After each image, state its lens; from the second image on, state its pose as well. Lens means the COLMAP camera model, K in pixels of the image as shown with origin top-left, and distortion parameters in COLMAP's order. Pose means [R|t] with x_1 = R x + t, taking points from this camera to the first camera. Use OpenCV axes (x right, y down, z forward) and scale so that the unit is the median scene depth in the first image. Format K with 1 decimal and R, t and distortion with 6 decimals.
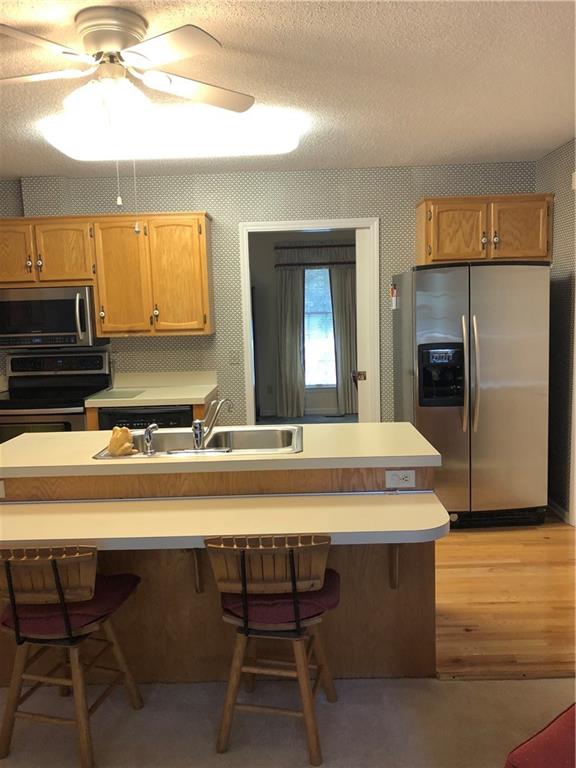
lens RADIAL K [[631.1, 0, 289.5], [0, 631.1, 379.9], [0, 0, 1]] dist [0.026873, -0.021889]
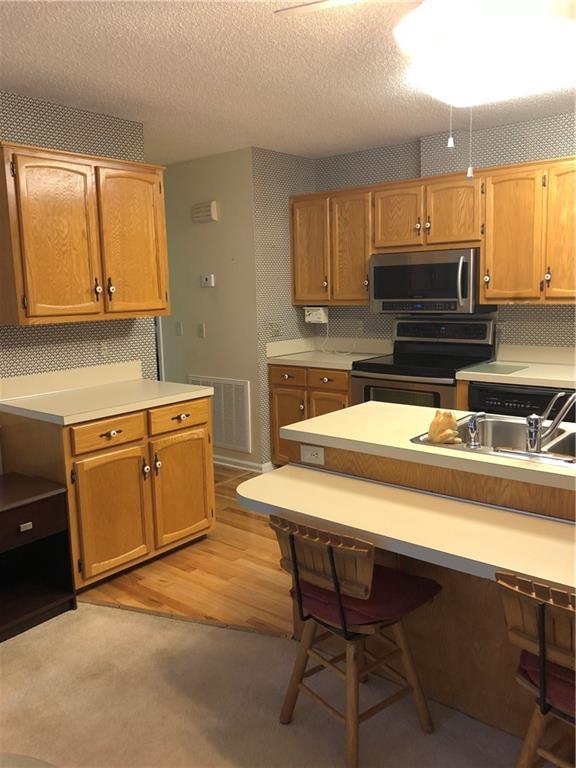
lens RADIAL K [[631.1, 0, 288.2], [0, 631.1, 376.8], [0, 0, 1]] dist [0.026873, -0.021889]
pose [[0.781510, 0.100974, -0.615667, 0.056570], [-0.069236, 0.994757, 0.075262, -0.012889], [0.620039, -0.016192, 0.784404, 0.110129]]
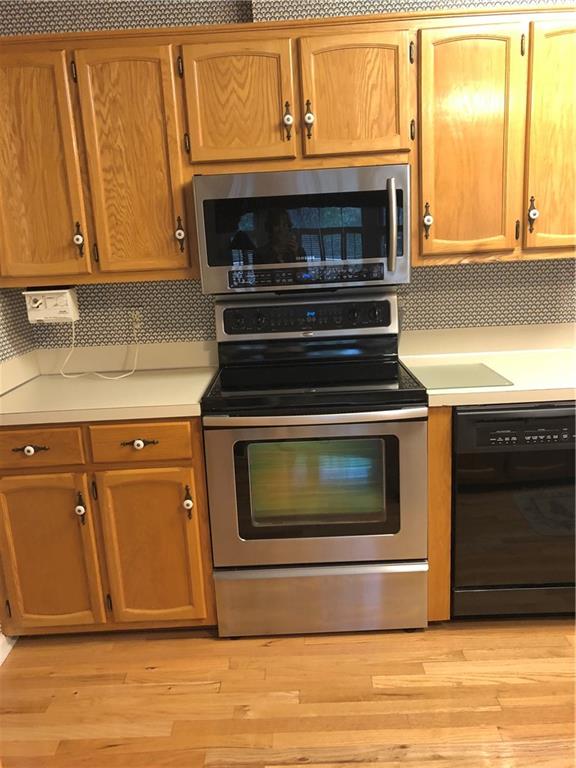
lens RADIAL K [[631.1, 0, 283.3], [0, 631.1, 376.2], [0, 0, 1]] dist [0.026873, -0.021889]
pose [[0.999777, -0.021050, 0.001617, -0.424256], [0.020800, 0.995234, 0.095275, -0.029632], [-0.003615, -0.095220, 0.995450, 0.485659]]
